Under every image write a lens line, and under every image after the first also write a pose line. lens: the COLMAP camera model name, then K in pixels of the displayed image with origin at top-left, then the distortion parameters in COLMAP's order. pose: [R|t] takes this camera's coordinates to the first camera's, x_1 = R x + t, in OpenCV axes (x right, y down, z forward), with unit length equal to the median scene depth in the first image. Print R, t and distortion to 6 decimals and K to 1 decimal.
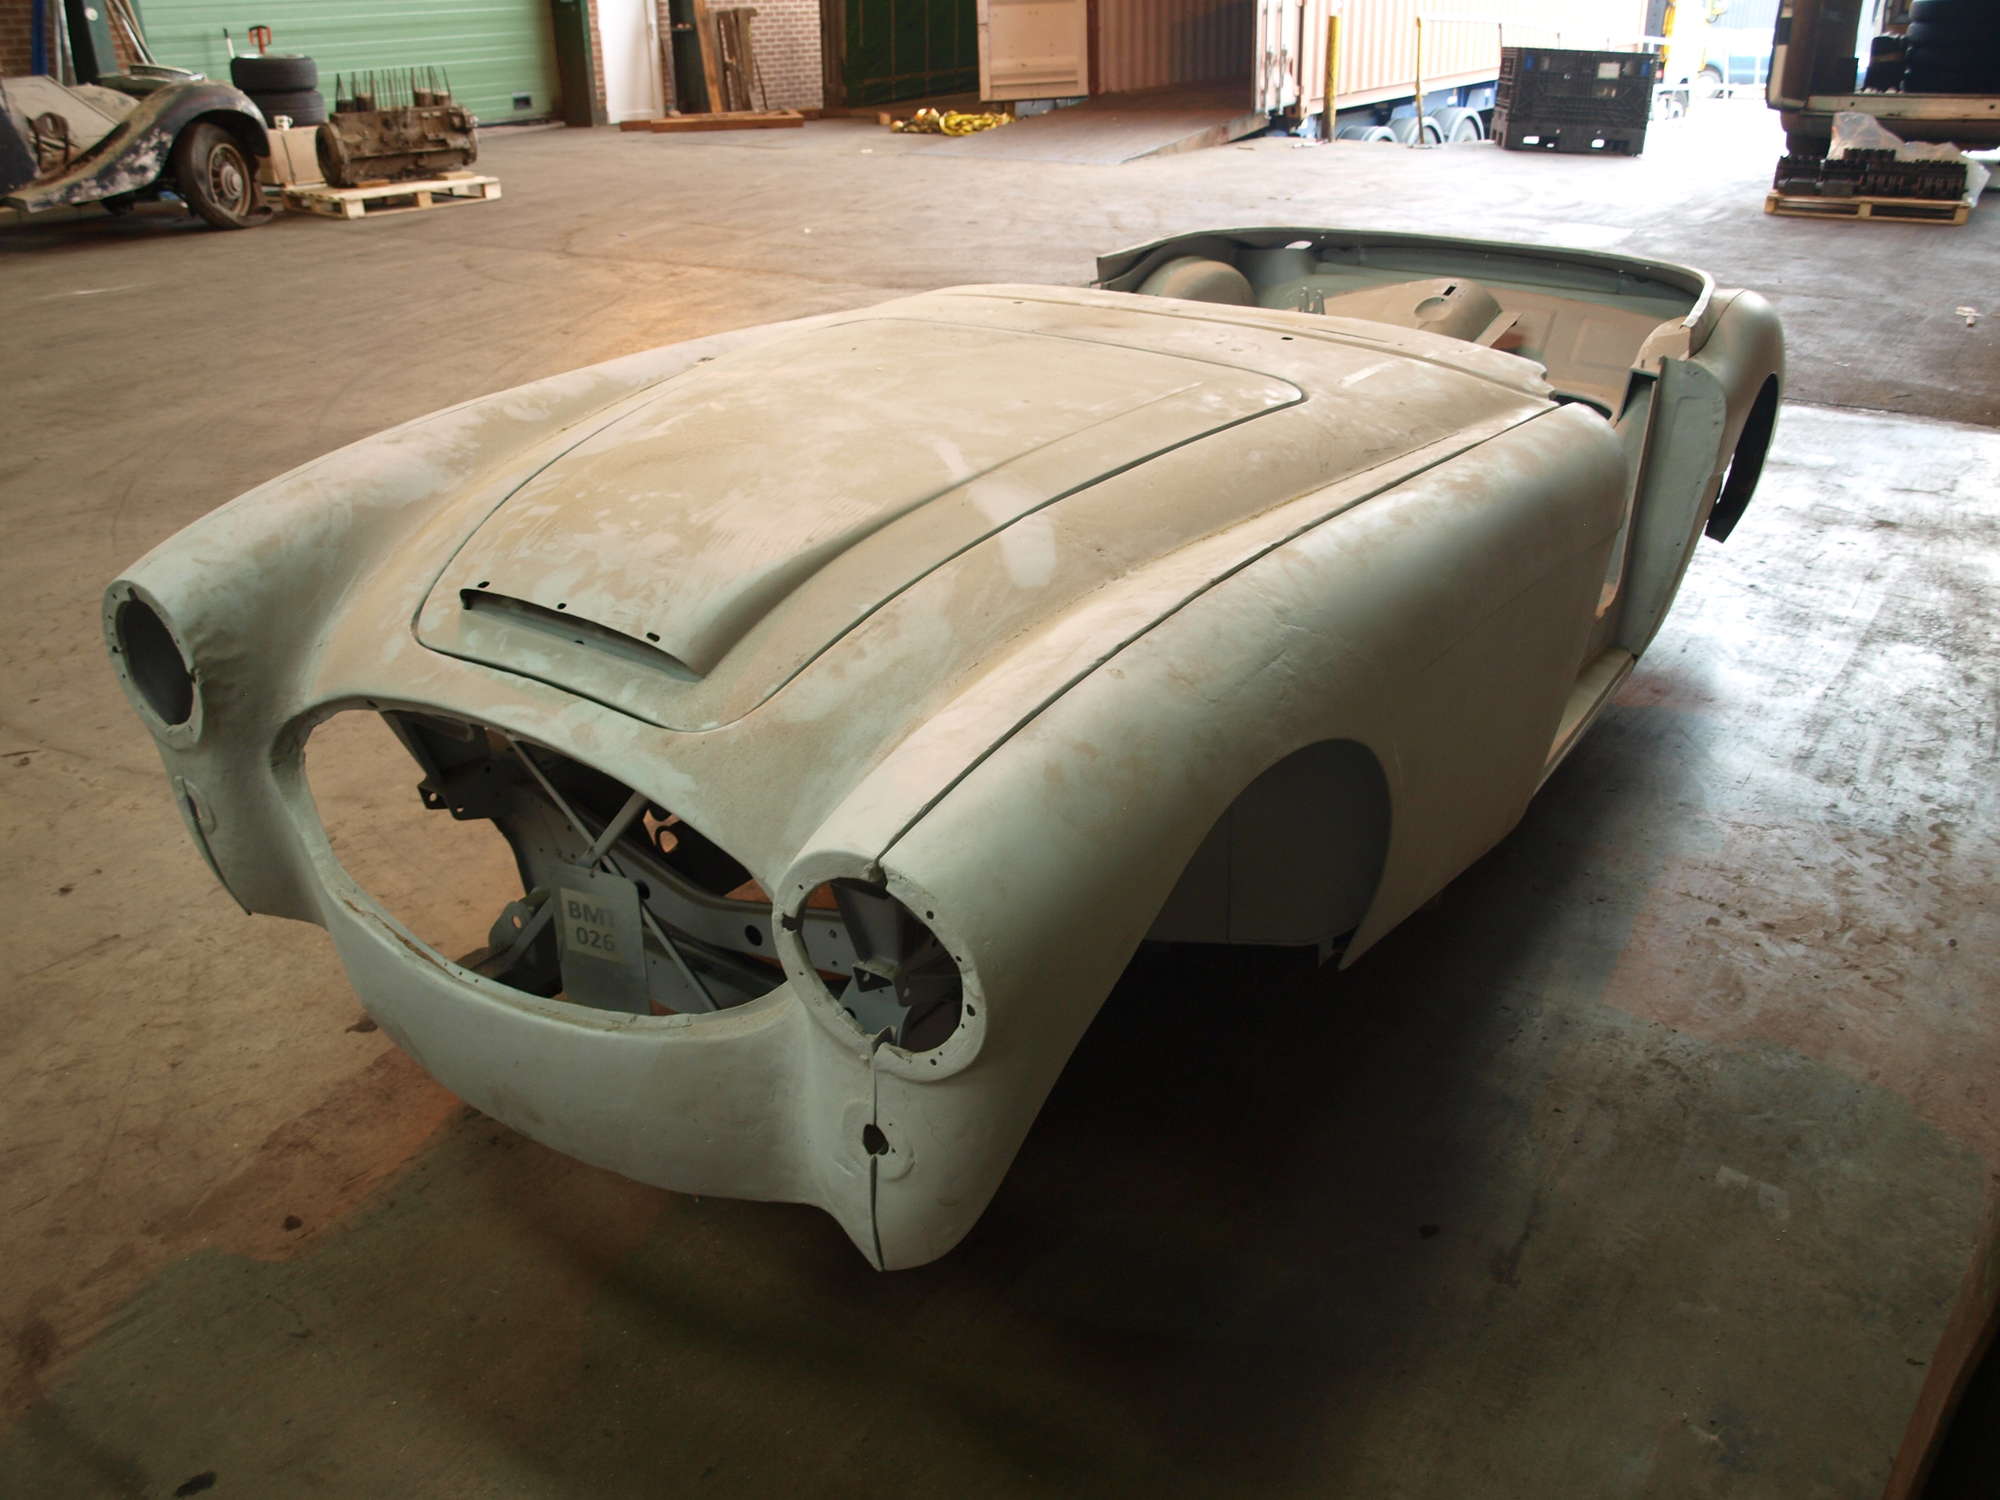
lens RADIAL K [[1668.7, 0, 1000.0], [0, 1668.7, 750.0], [0, 0, 1]] dist [-0.041972, -0.003313]
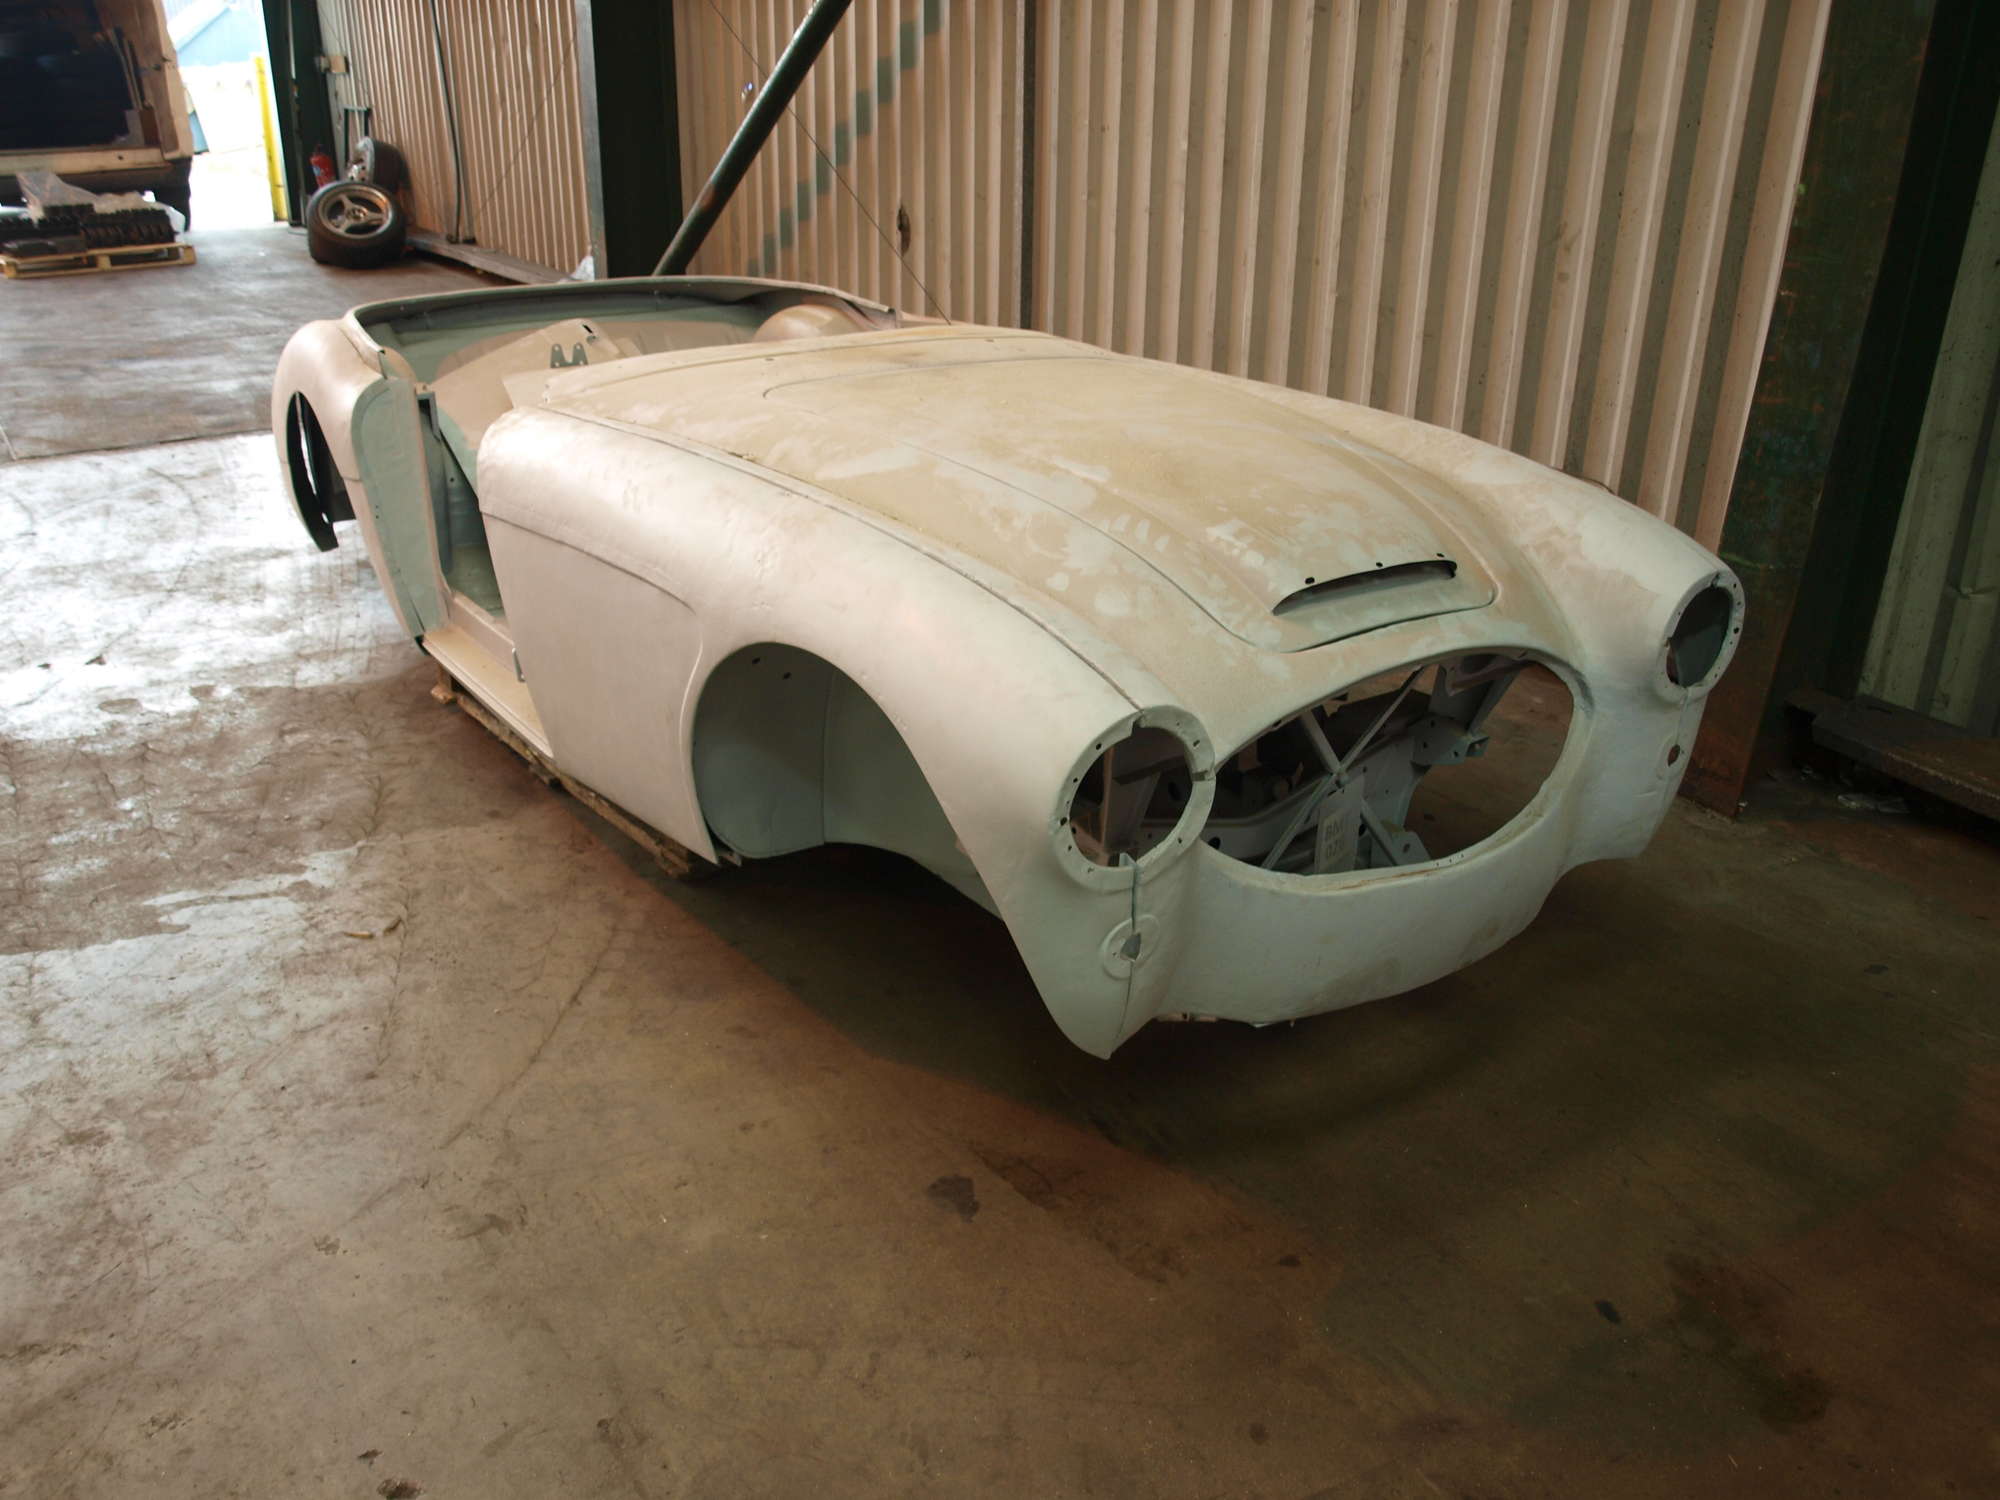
lens RADIAL K [[1668.7, 0, 1000.0], [0, 1668.7, 750.0], [0, 0, 1]] dist [-0.041972, -0.003313]
pose [[0.303271, -0.349540, 0.886481, -0.500207], [0.372871, 0.899645, 0.227169, -0.116559], [-0.876923, 0.261649, 0.403170, 0.255334]]
